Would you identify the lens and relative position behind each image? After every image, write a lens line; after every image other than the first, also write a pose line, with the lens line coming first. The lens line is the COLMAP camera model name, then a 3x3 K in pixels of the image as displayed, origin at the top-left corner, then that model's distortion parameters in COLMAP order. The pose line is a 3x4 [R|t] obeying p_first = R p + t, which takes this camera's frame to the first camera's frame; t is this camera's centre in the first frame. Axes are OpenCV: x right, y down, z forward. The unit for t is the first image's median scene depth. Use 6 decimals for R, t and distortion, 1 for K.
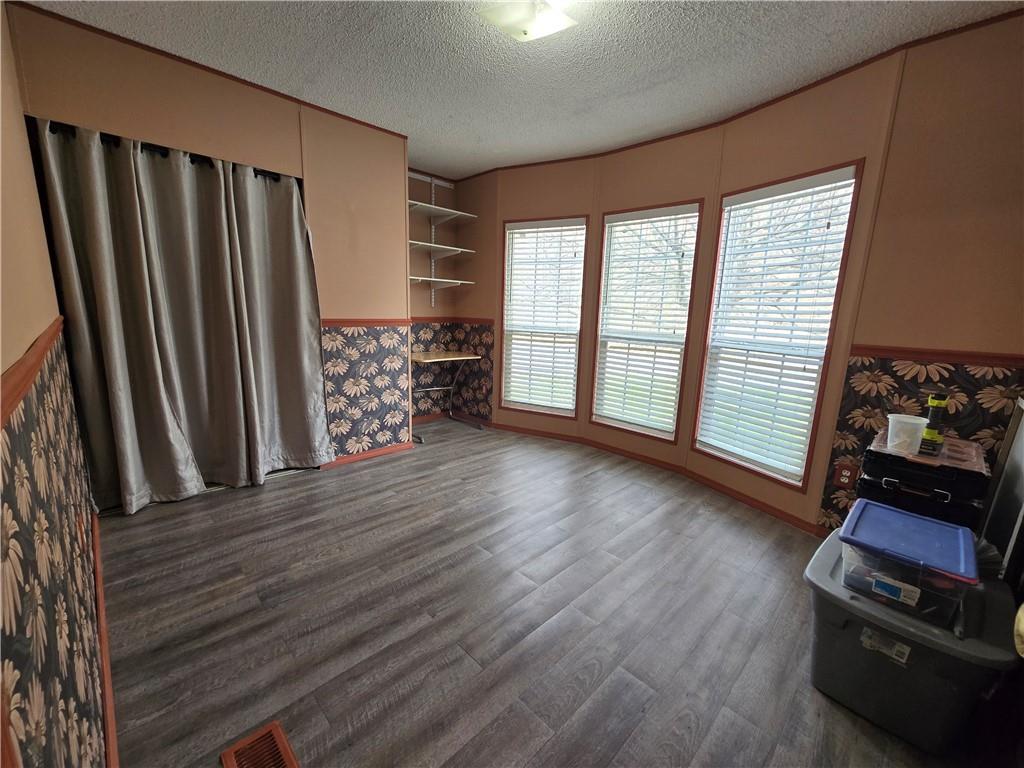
lens RADIAL K [[420.3, 0, 511.4], [0, 420.3, 382.8], [0, 0, 1]] dist [-0.000612, 0.000871]
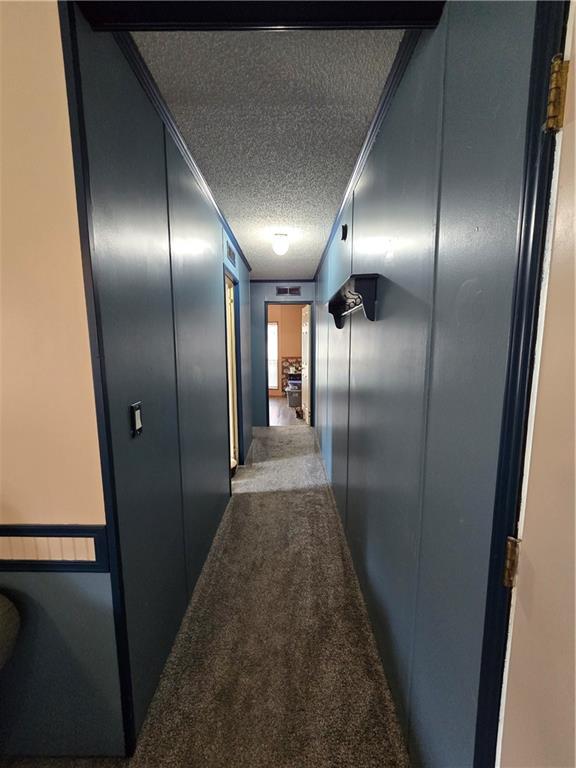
lens RADIAL K [[315.2, 0, 287.5], [0, 315.2, 385.5], [0, 0, 1]] dist [-0.000612, 0.000871]
pose [[0.705419, -0.128757, 0.696997, -1.883535], [0.159032, 0.987042, 0.021384, 0.183488], [-0.690719, 0.095760, 0.716755, -1.787761]]
